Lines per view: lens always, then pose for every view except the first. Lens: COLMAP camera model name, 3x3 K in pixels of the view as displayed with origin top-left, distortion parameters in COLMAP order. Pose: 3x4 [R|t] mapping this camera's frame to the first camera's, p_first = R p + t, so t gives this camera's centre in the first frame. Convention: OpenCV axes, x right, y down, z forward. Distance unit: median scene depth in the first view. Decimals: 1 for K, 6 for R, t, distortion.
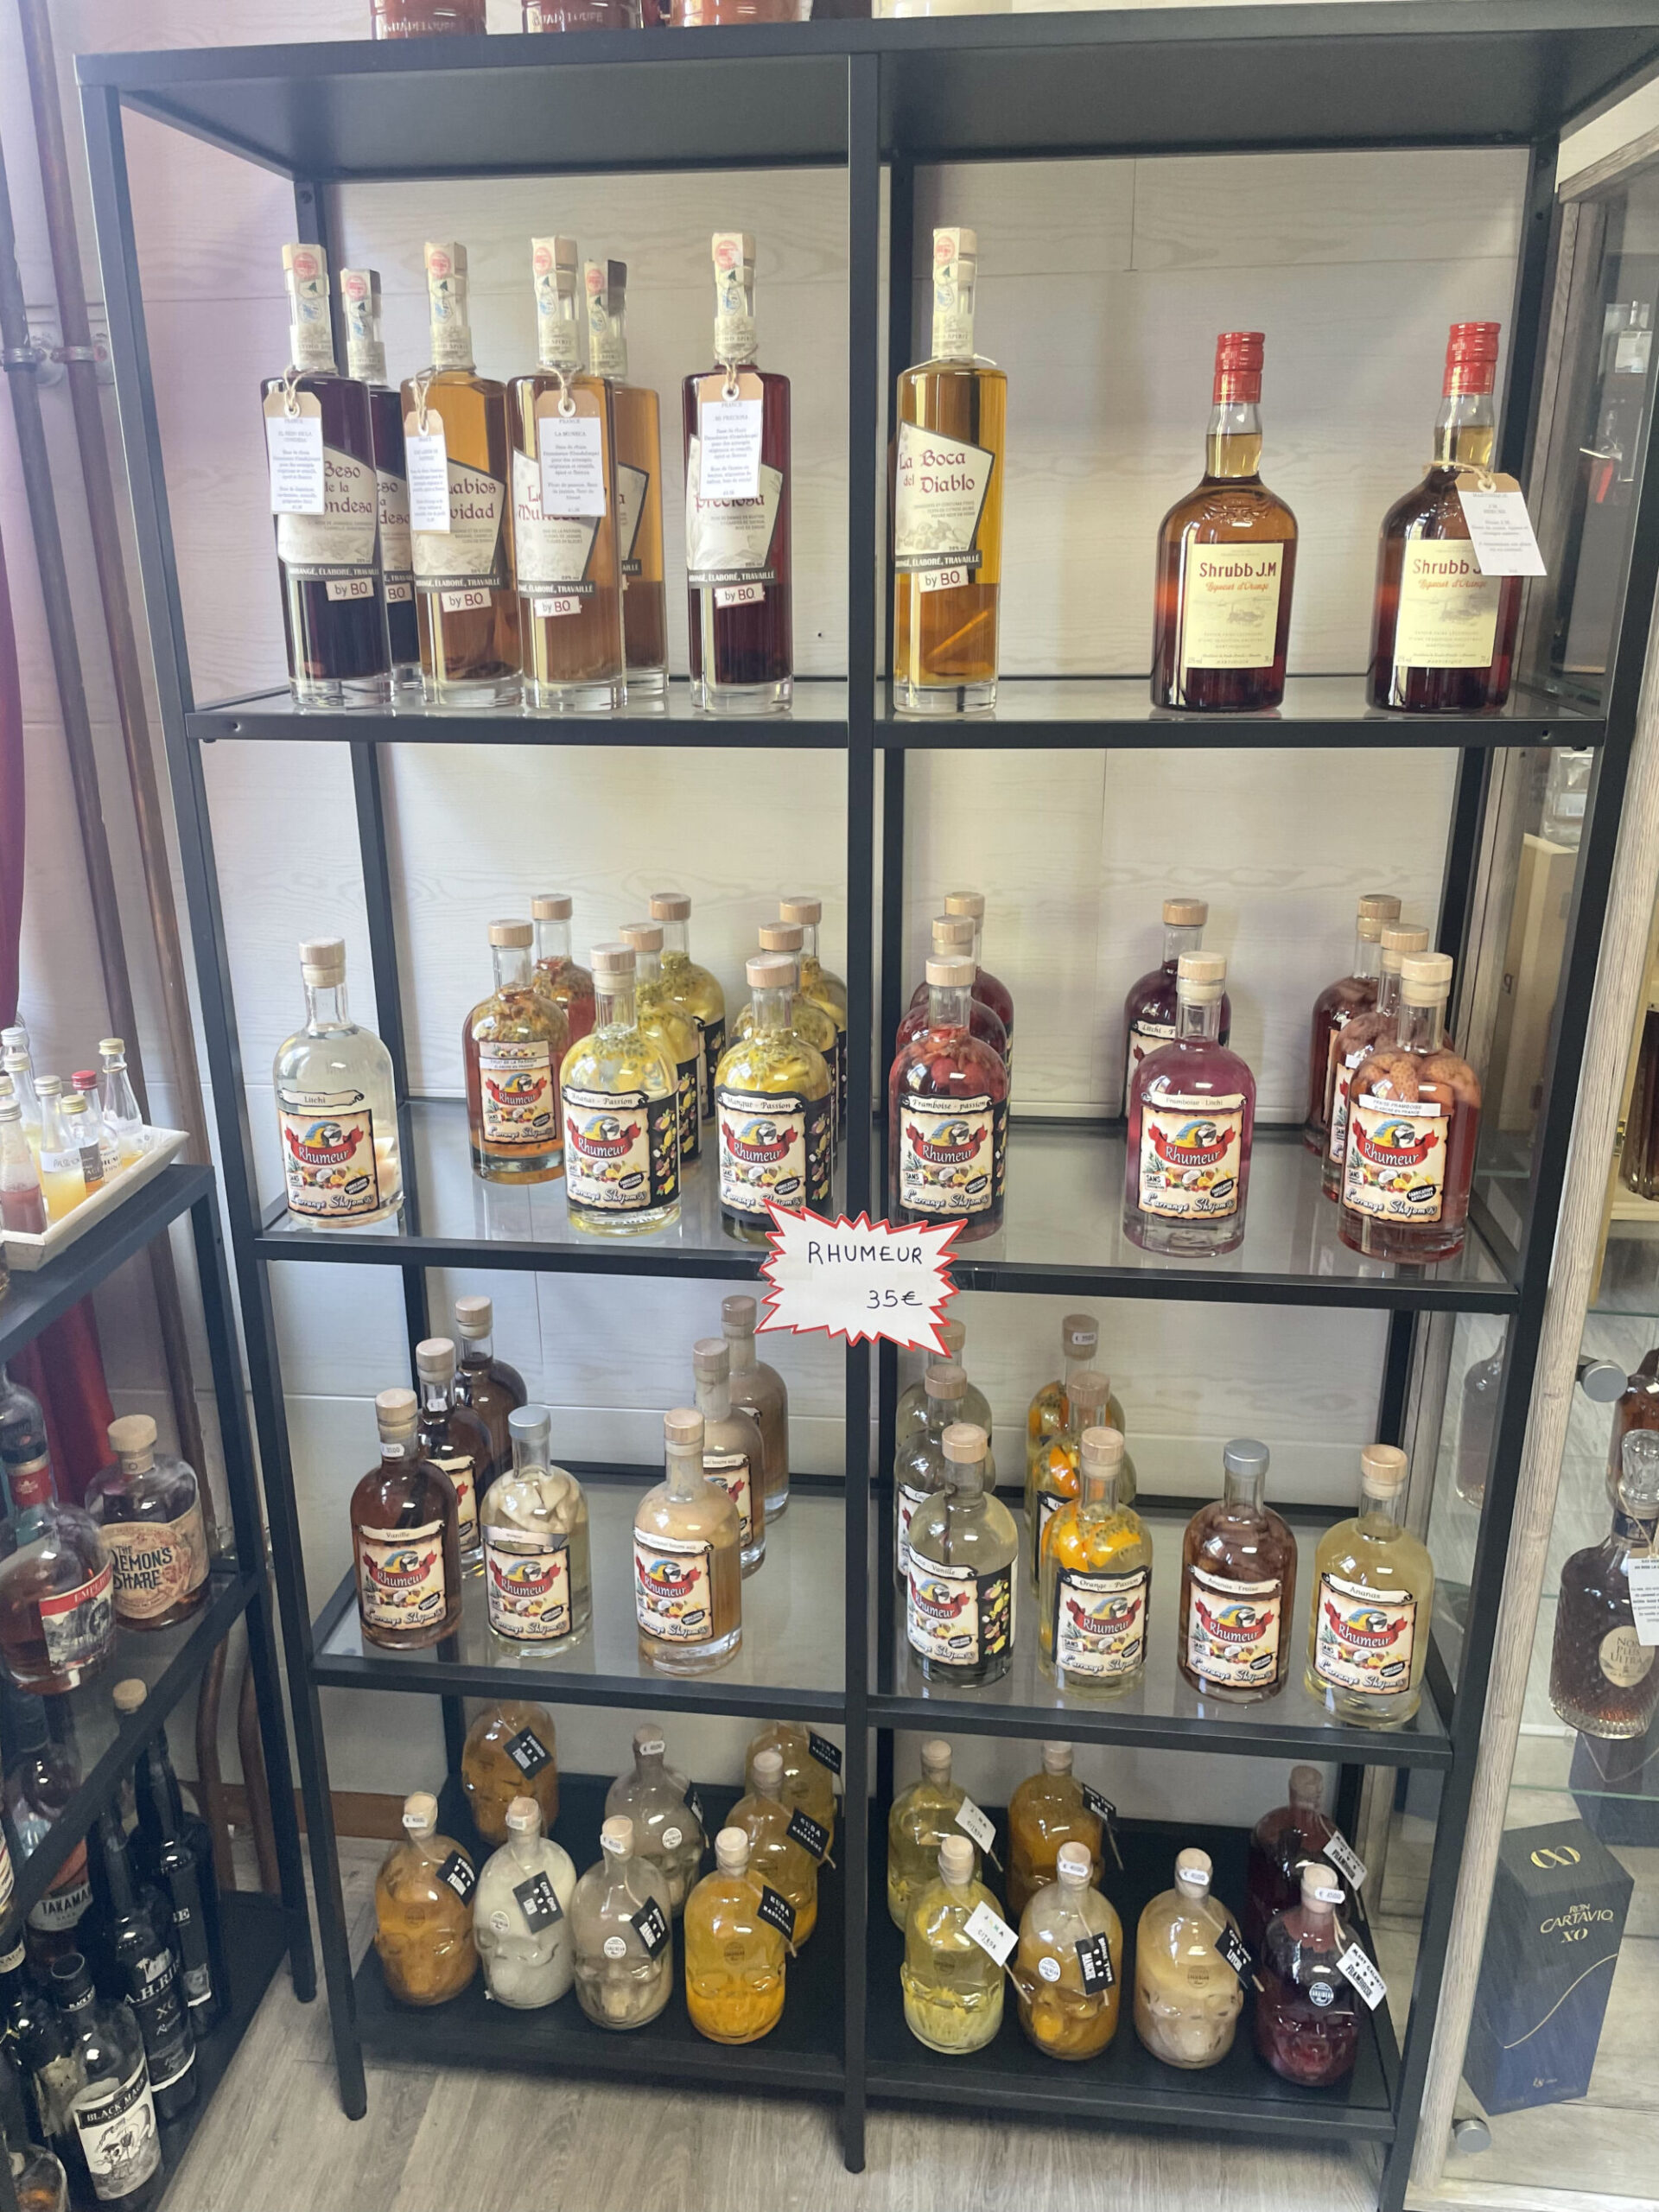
lens RADIAL K [[1662.2, 0, 828.4], [0, 1662.2, 1088.8], [0, 0, 1]] dist [0.010145, -0.035869]
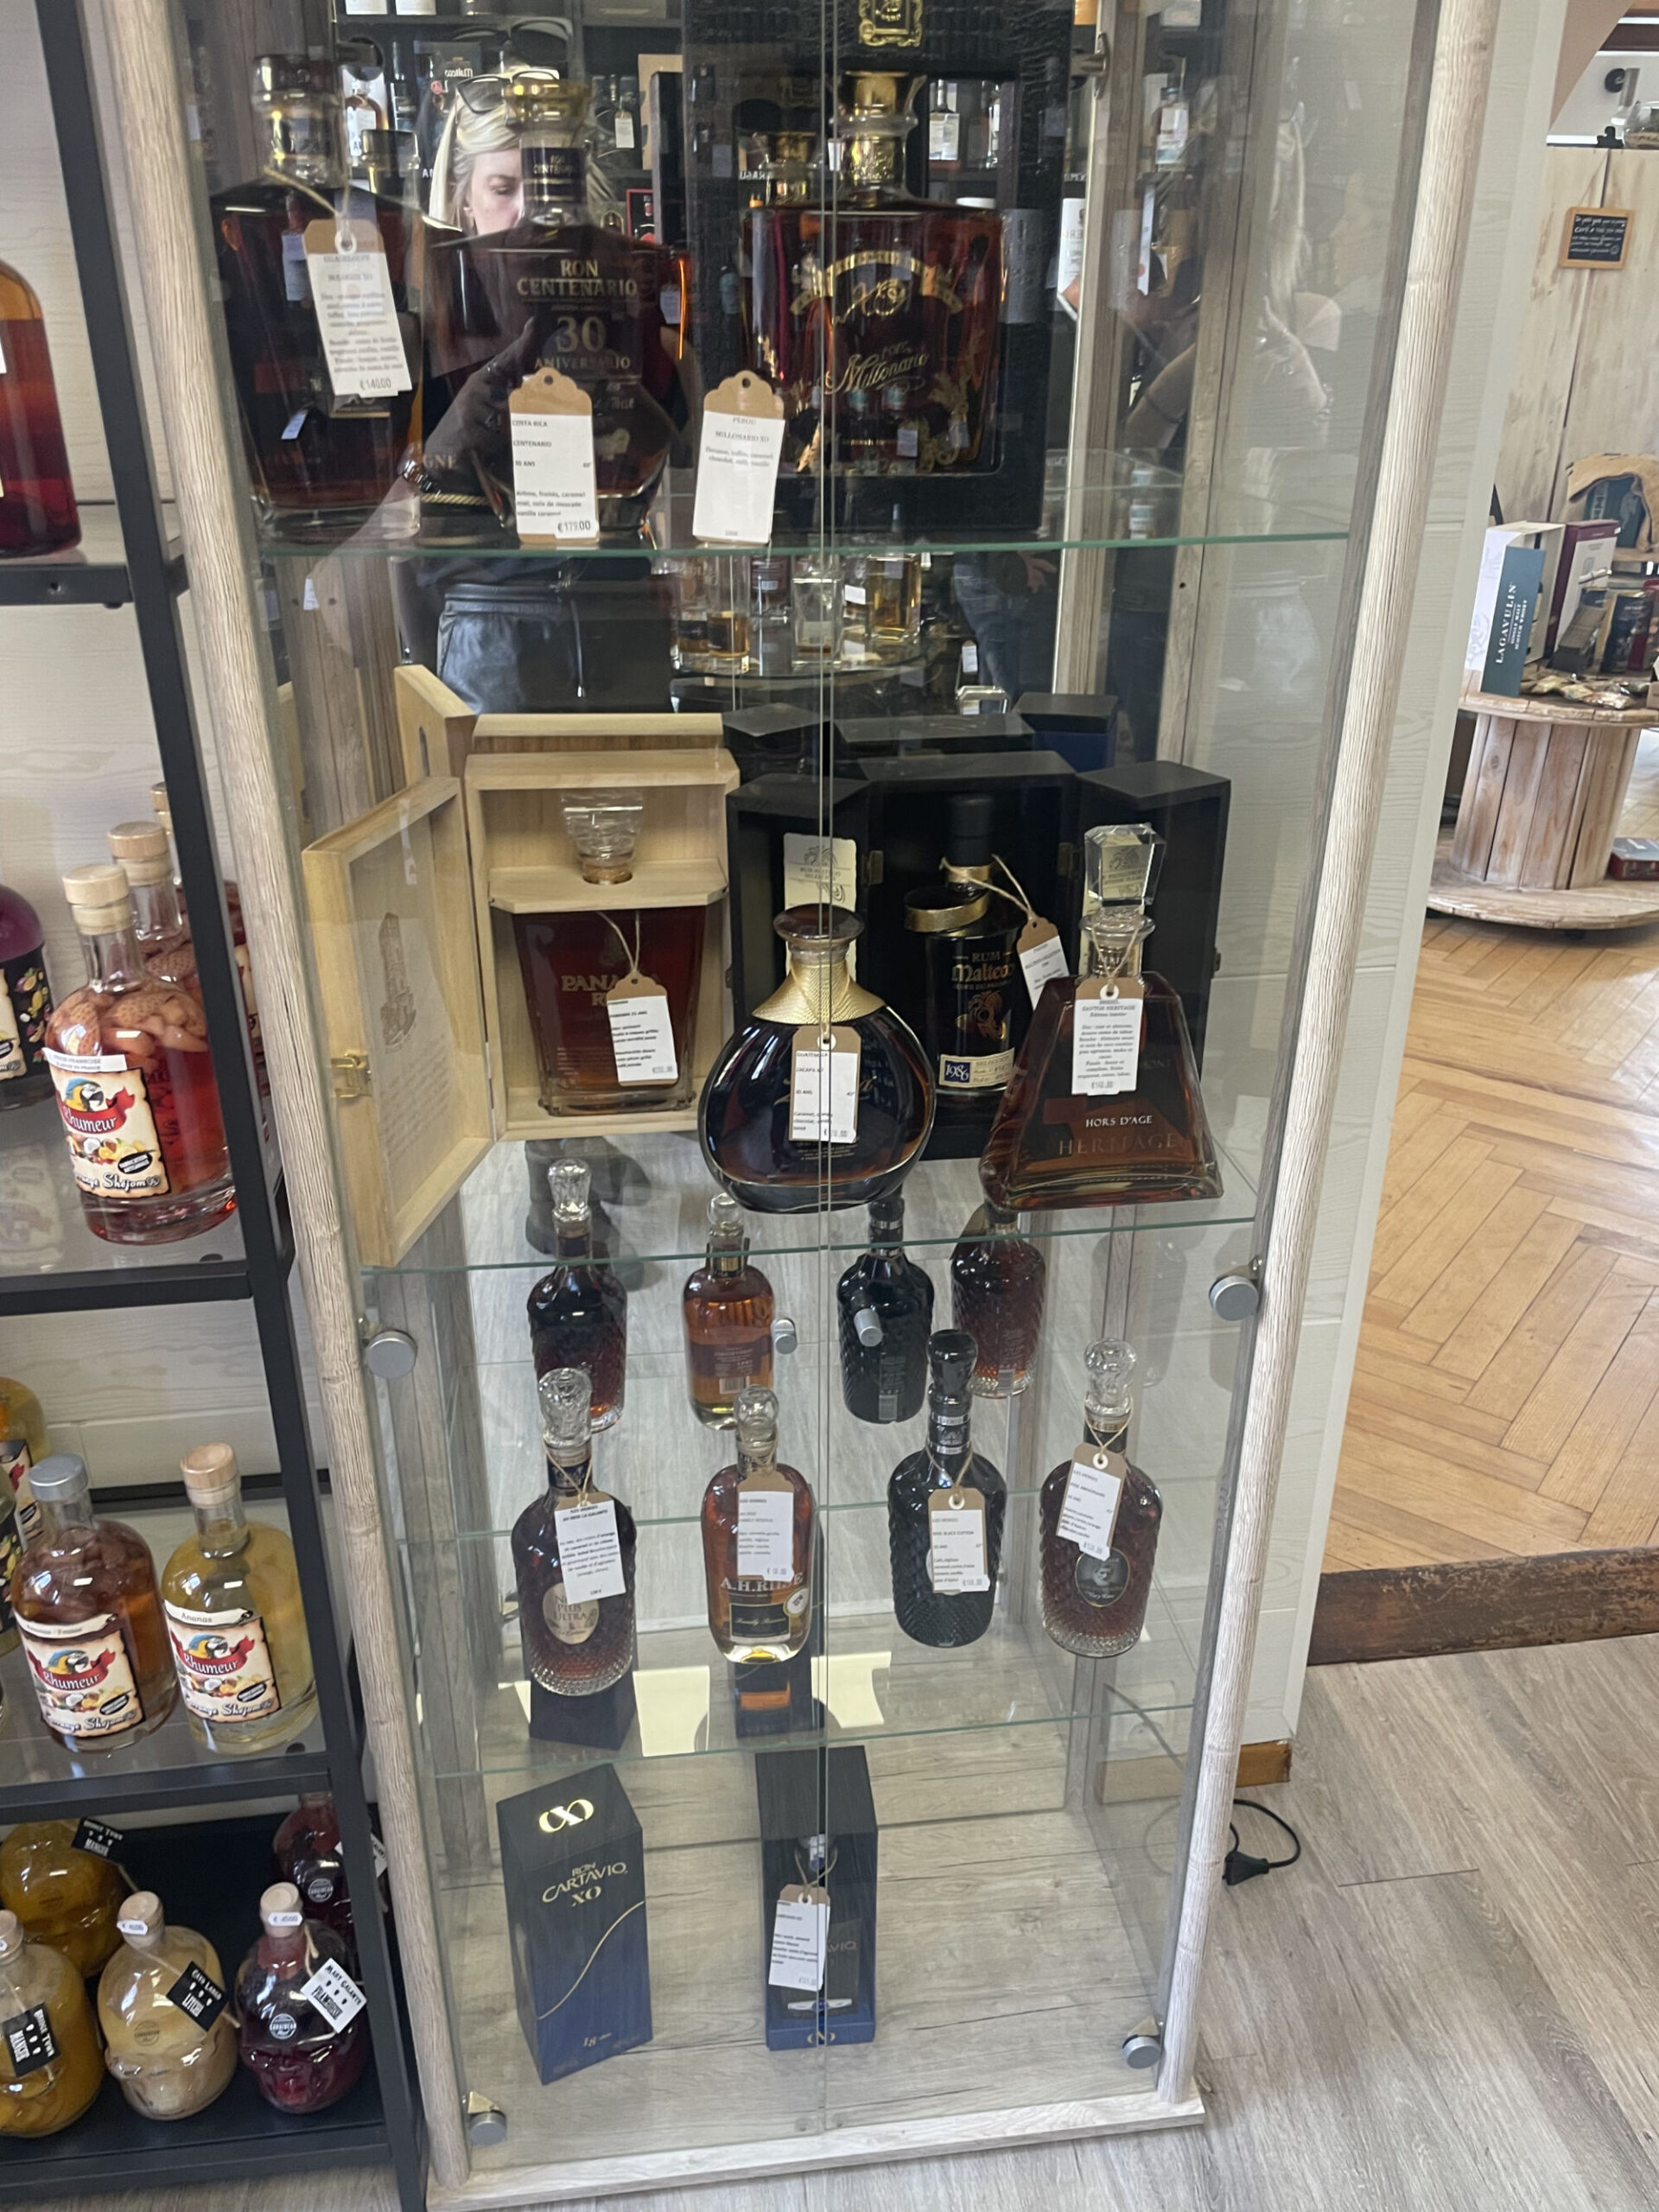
lens RADIAL K [[1662.2, 0, 827.2], [0, 1662.2, 1113.4], [0, 0, 1]] dist [0.010145, -0.035869]
pose [[0.968118, -0.109489, 0.225298, 0.434144], [0.082593, 0.988643, 0.125549, -0.030655], [-0.236486, -0.102938, 0.966167, 0.114814]]
